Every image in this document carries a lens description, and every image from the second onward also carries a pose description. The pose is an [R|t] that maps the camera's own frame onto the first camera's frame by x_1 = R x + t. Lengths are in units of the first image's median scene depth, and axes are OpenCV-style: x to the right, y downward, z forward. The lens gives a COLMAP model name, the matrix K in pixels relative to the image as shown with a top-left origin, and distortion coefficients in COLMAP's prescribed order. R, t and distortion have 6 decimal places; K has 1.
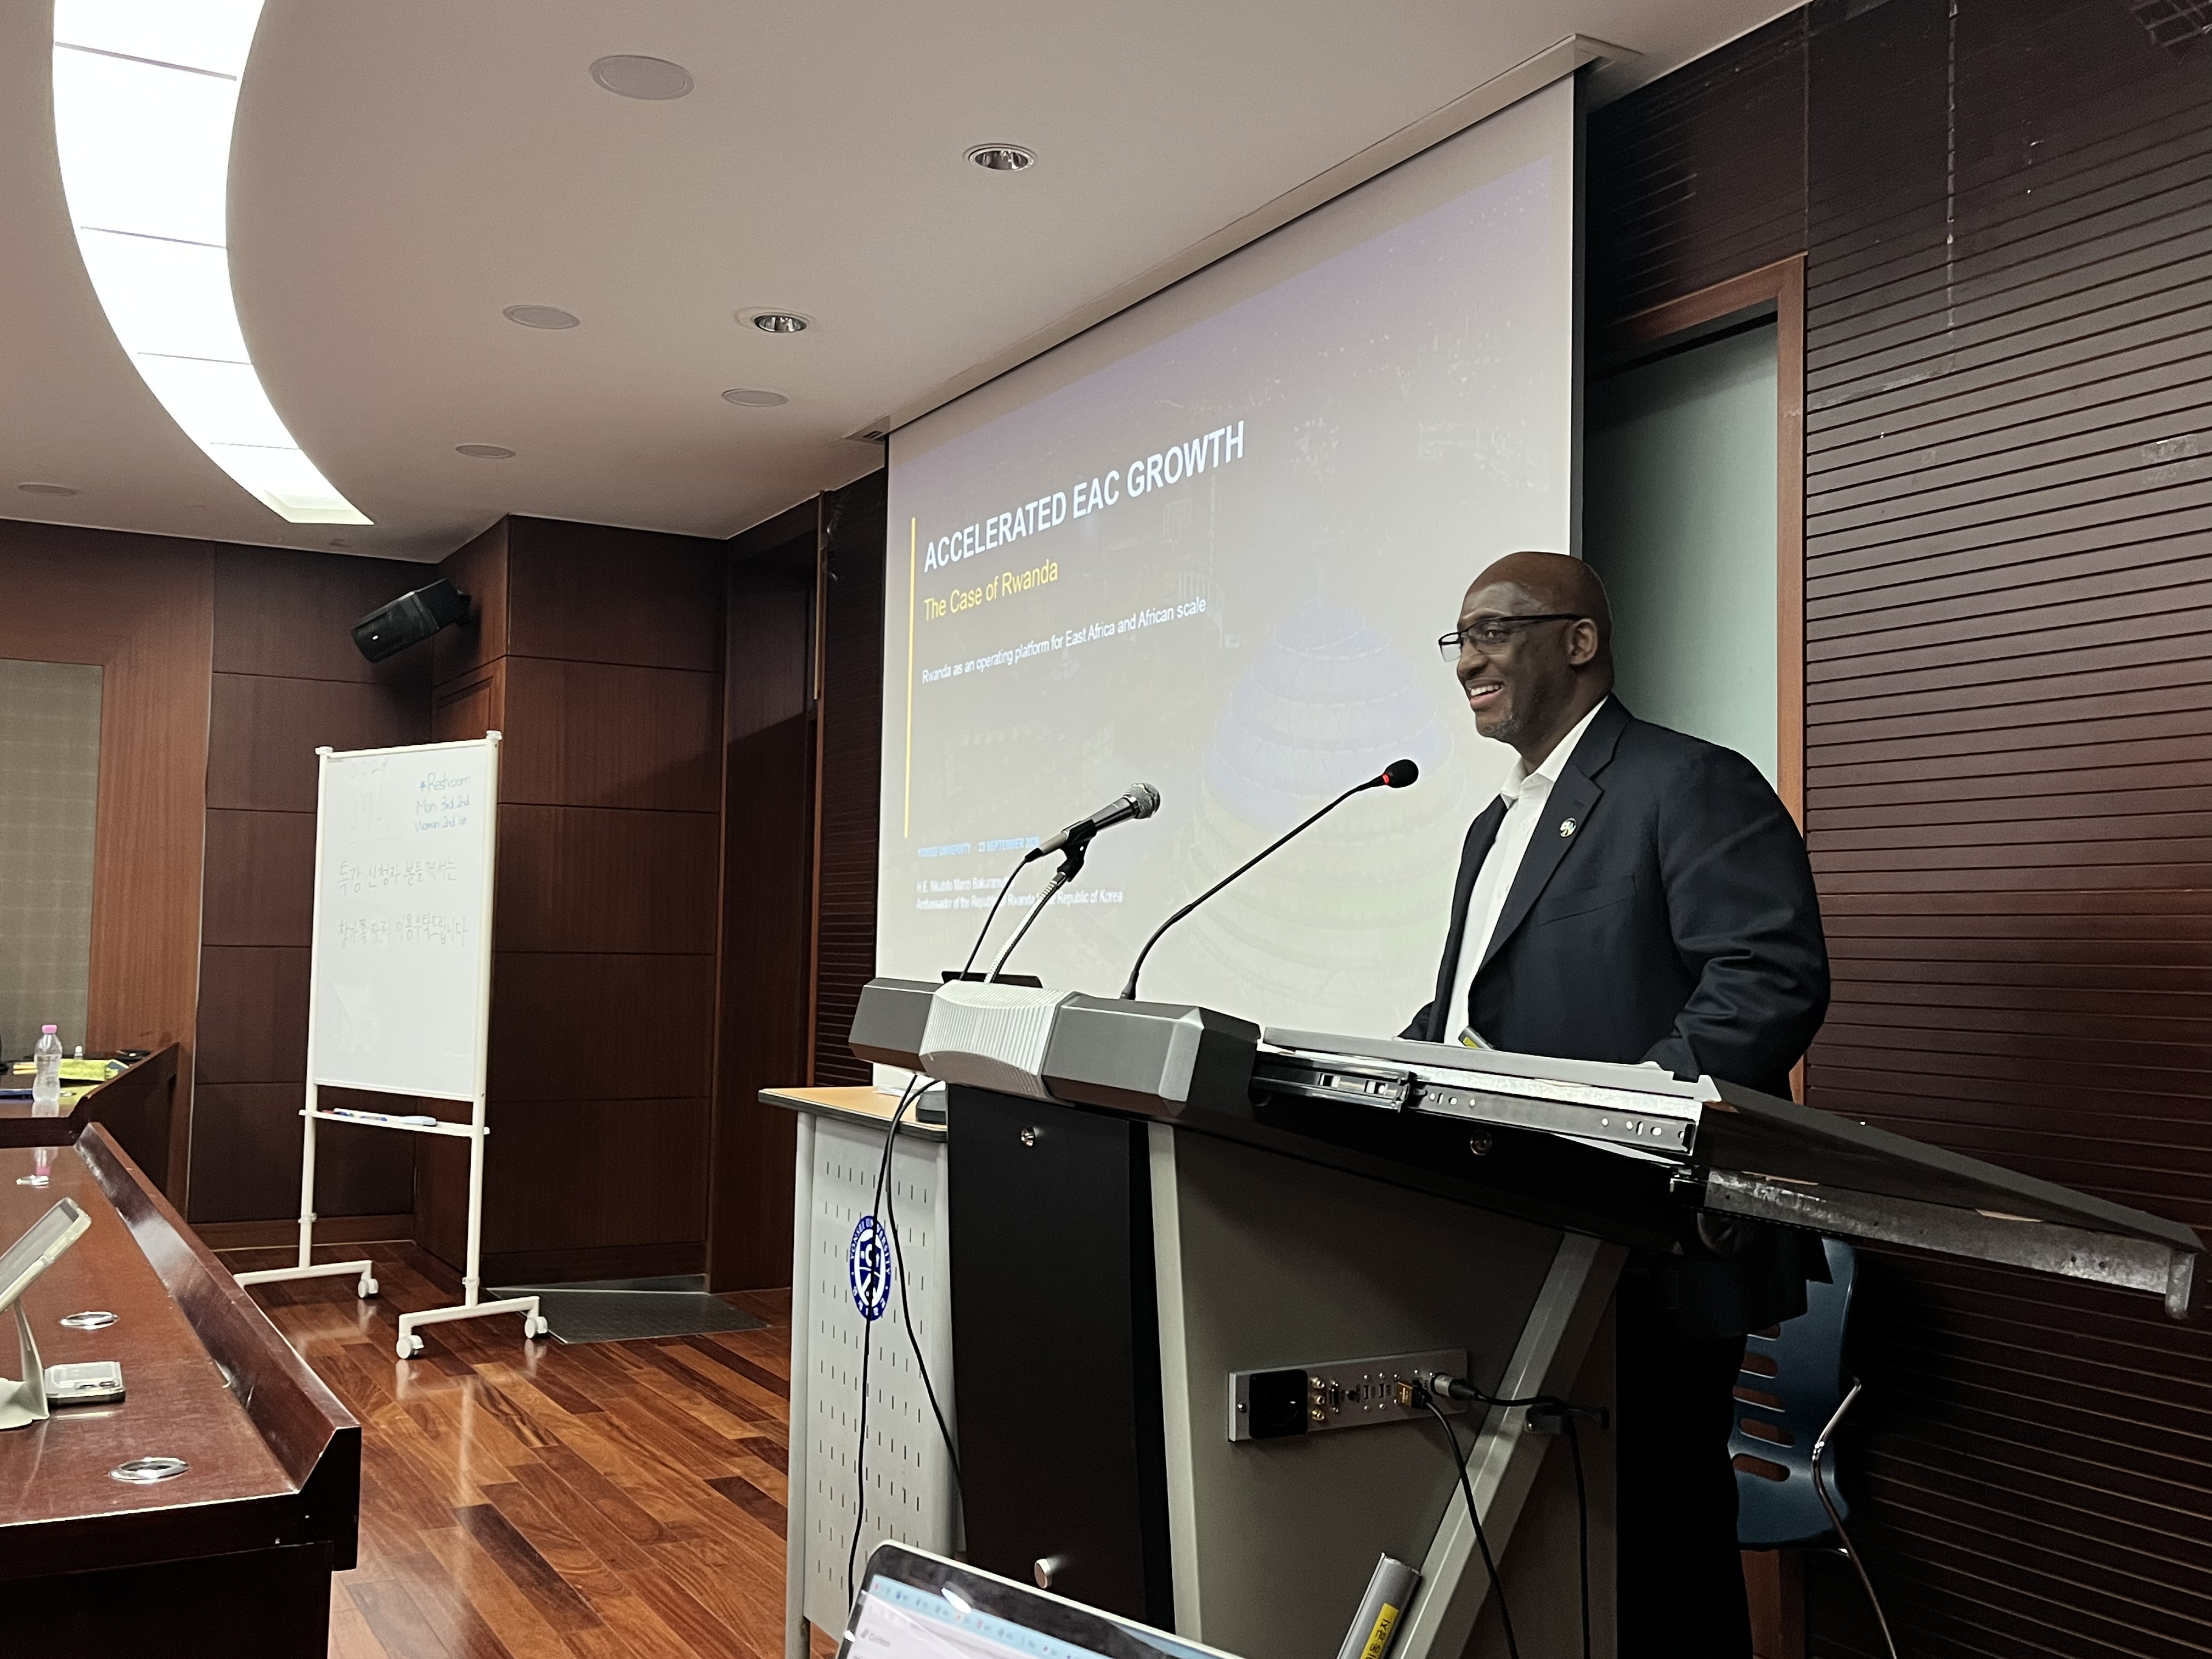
lens RADIAL K [[2014.5, 0, 1106.0], [0, 2014.5, 829.5], [0, 0, 1]] dist [-0.123843, 0.165737]
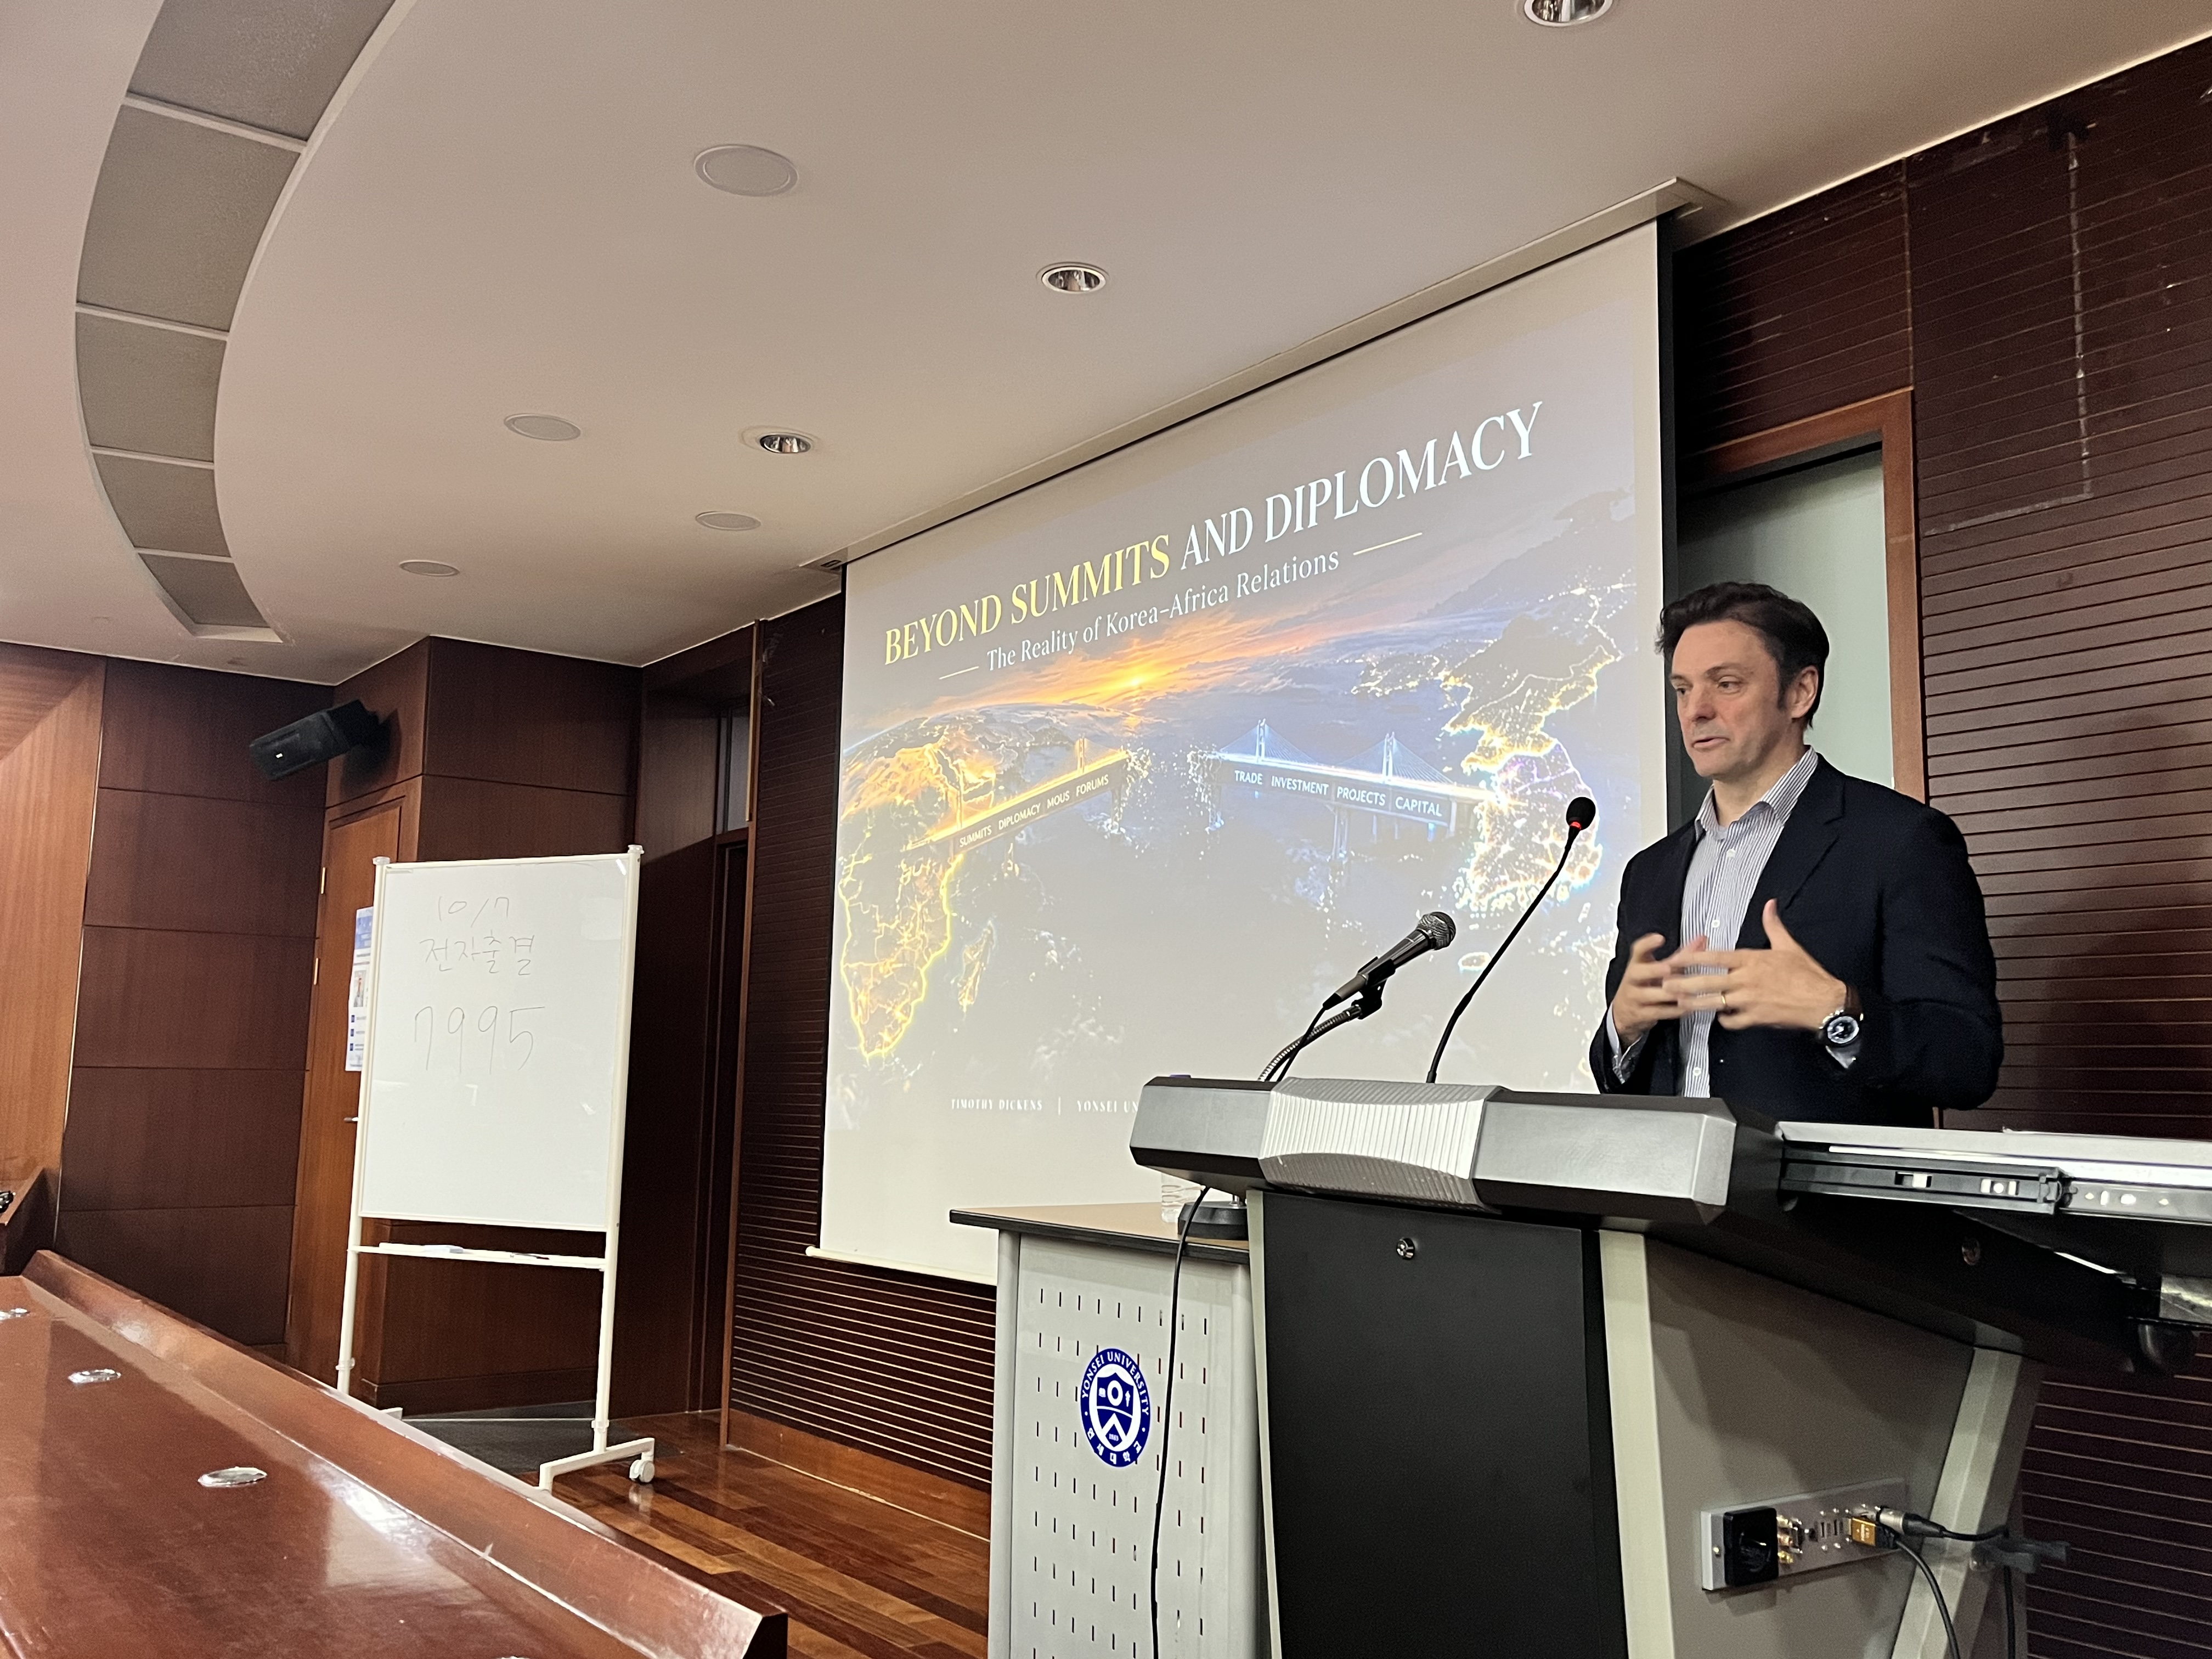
lens RADIAL K [[1916.4, 0, 1103.4], [0, 1916.4, 779.4], [0, 0, 1]] dist [-0.129787, 0.215561]
pose [[0.993252, 0.014734, 0.115033, -0.201971], [-0.003176, 0.994981, -0.100015, 0.016420], [-0.115929, 0.098975, 0.988314, 0.096005]]
